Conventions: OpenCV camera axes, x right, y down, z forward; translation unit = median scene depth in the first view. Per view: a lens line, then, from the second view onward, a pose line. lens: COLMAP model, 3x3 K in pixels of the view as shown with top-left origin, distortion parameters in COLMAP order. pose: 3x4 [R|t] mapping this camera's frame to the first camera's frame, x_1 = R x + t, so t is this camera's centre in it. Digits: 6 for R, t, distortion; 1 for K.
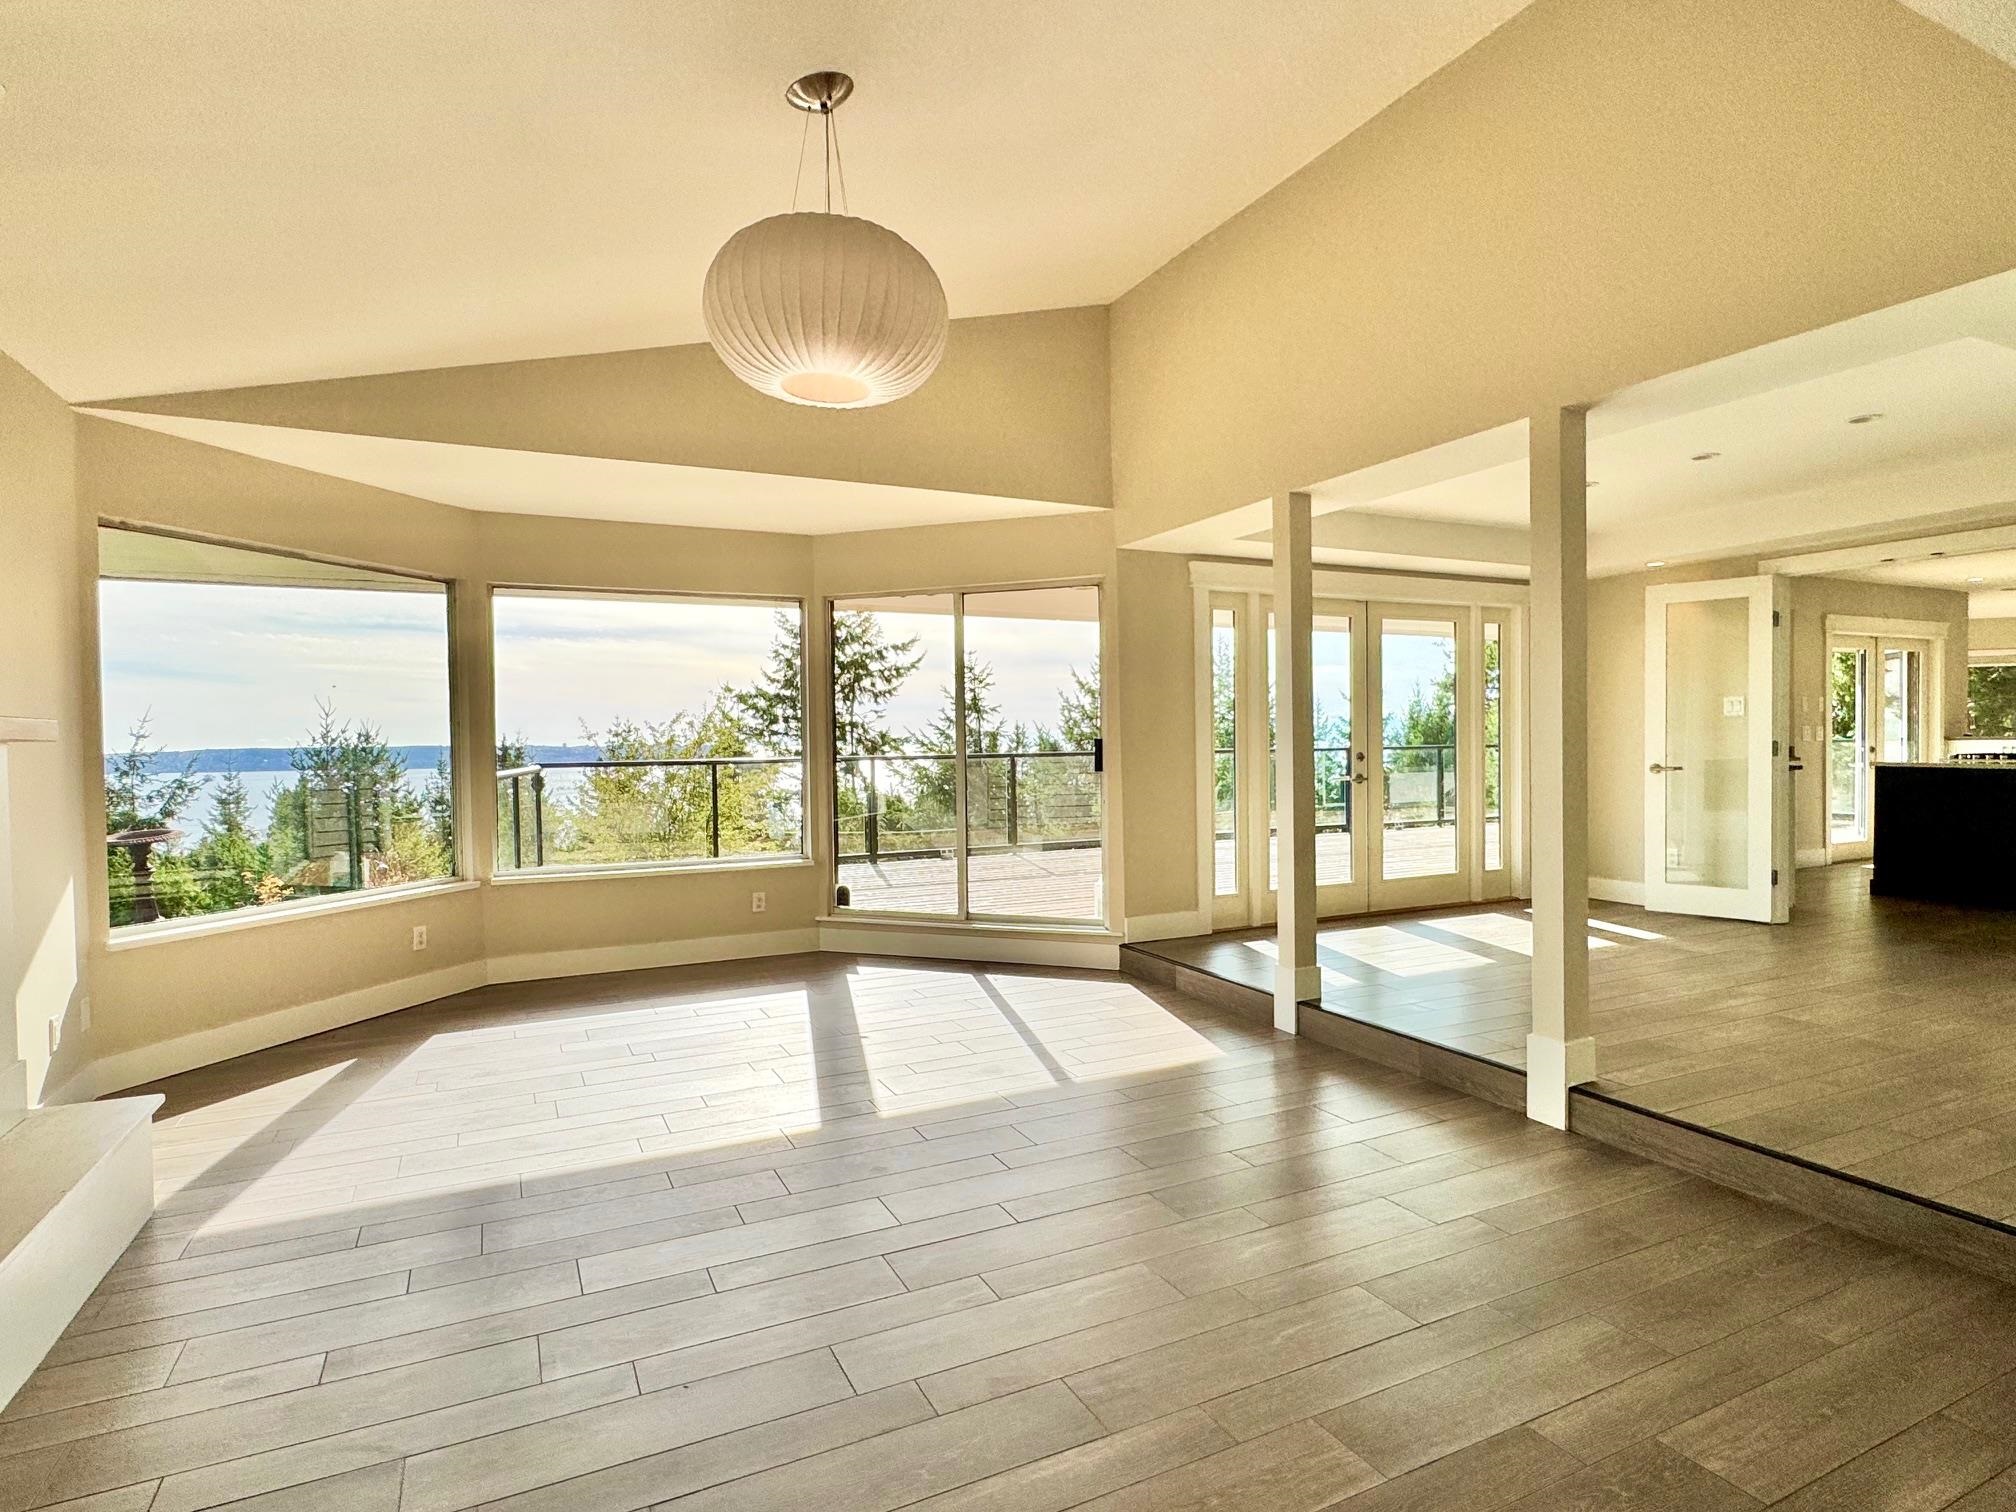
lens RADIAL K [[1033.1, 0, 1001.4], [0, 1033.1, 747.3], [0, 0, 1]] dist [0.000902, 0.000575]
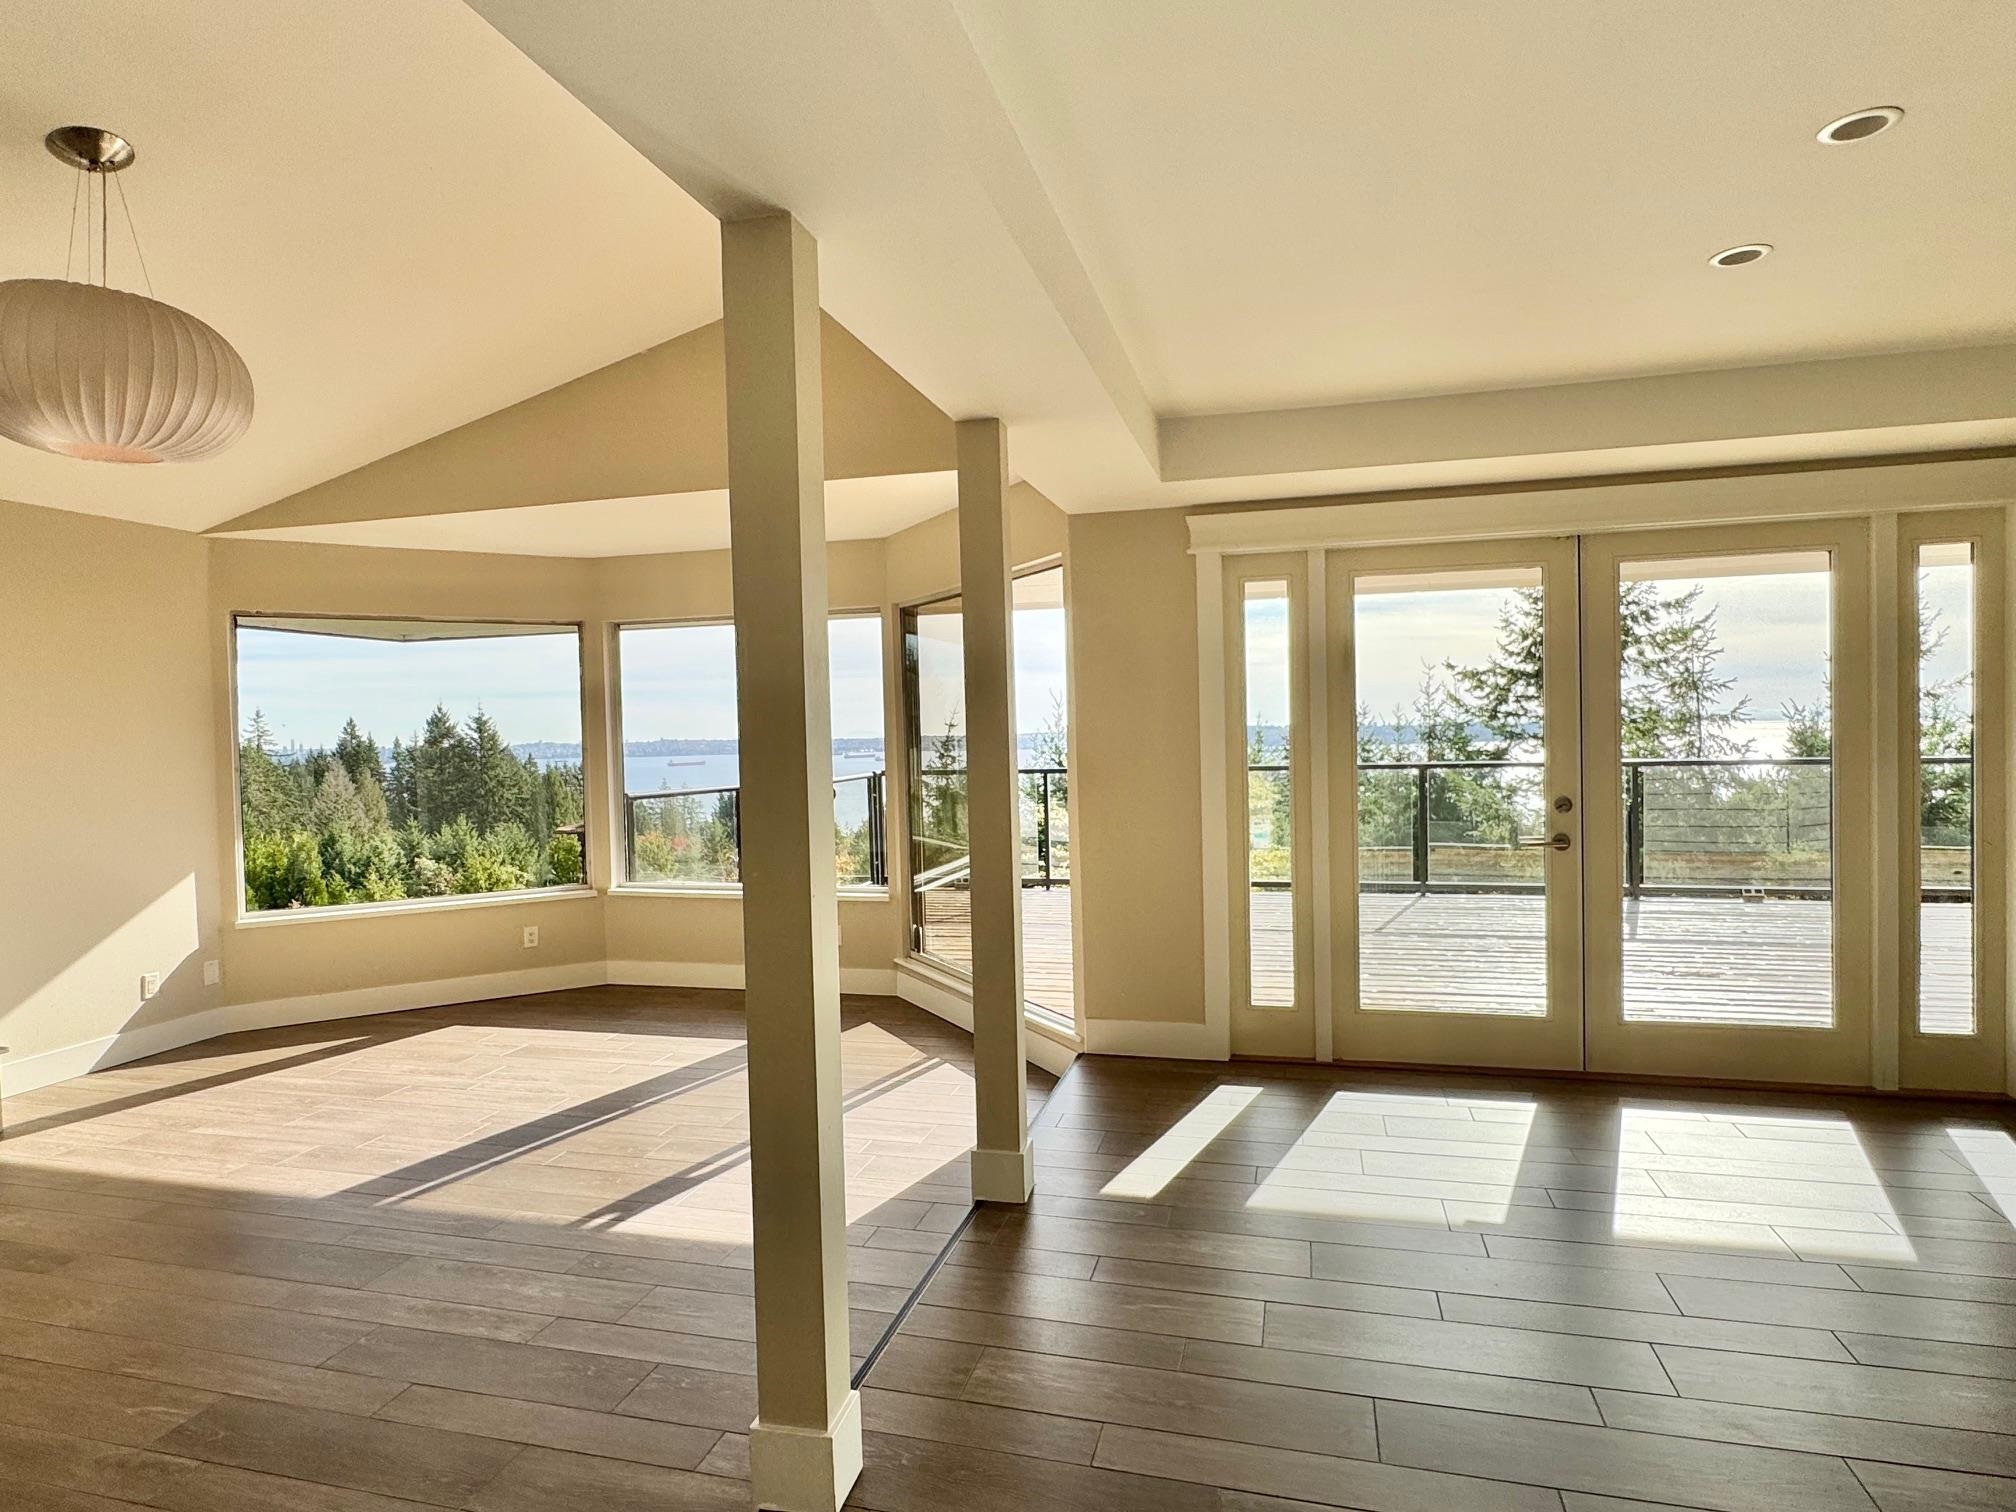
lens RADIAL K [[1096.1, 0, 1018.8], [0, 1096.1, 719.9], [0, 0, 1]] dist [0.033119, 0.001151]
pose [[0.764042, -0.009541, -0.645096, 0.377575], [0.005070, 0.999949, -0.008784, -0.024911], [0.645146, 0.003441, 0.764051, 0.237813]]
